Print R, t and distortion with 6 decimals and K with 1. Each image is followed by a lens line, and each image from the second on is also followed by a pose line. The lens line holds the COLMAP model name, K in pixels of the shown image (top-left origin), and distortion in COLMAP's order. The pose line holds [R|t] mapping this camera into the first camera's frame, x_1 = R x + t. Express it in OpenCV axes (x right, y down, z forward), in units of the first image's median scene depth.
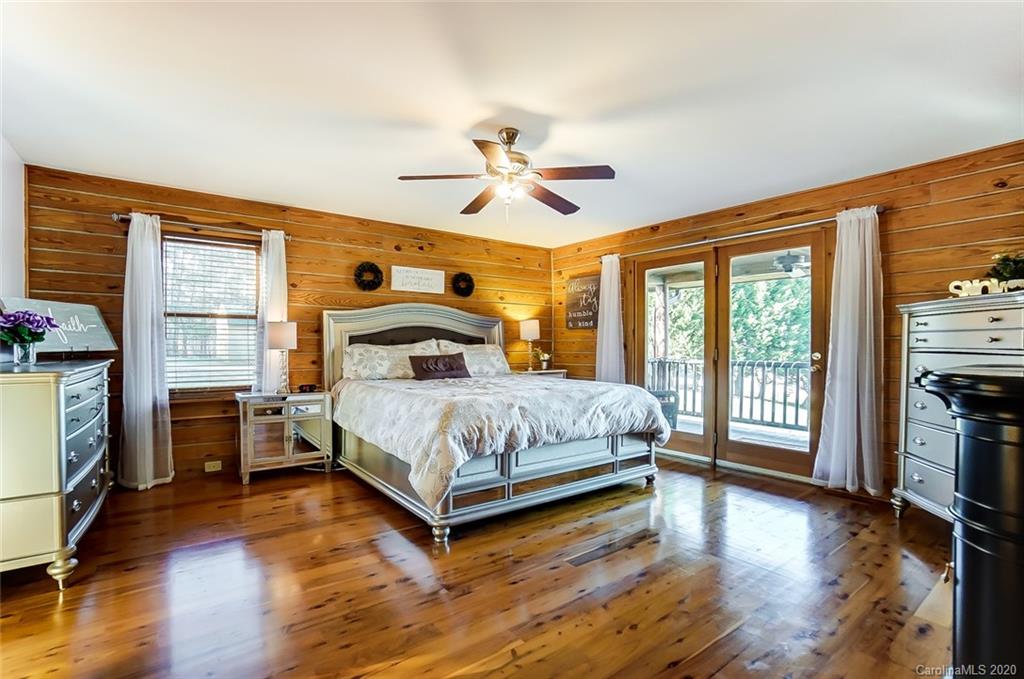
lens RADIAL K [[456.4, 0, 510.4], [0, 456.4, 348.8], [0, 0, 1]] dist [-0.036884, 0.002427]
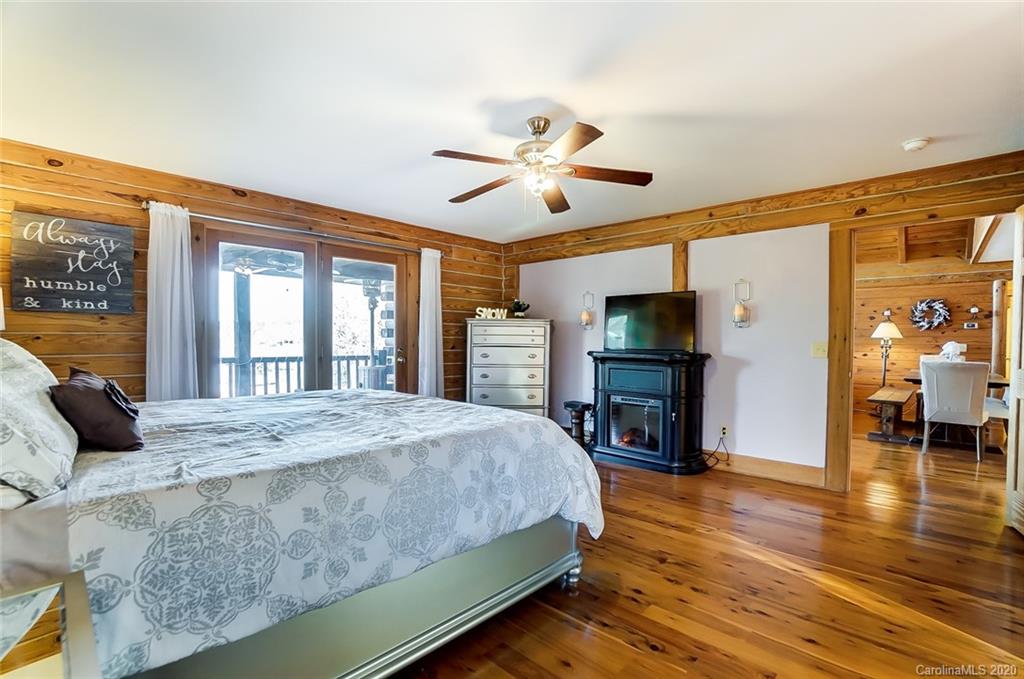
lens RADIAL K [[456.4, 0, 510.0], [0, 456.4, 340.5], [0, 0, 1]] dist [-0.036884, 0.002427]
pose [[-0.140708, -0.007120, 0.990025, -0.442872], [0.001362, 0.999972, 0.007385, -0.014839], [-0.990050, 0.002388, -0.140695, 0.564176]]
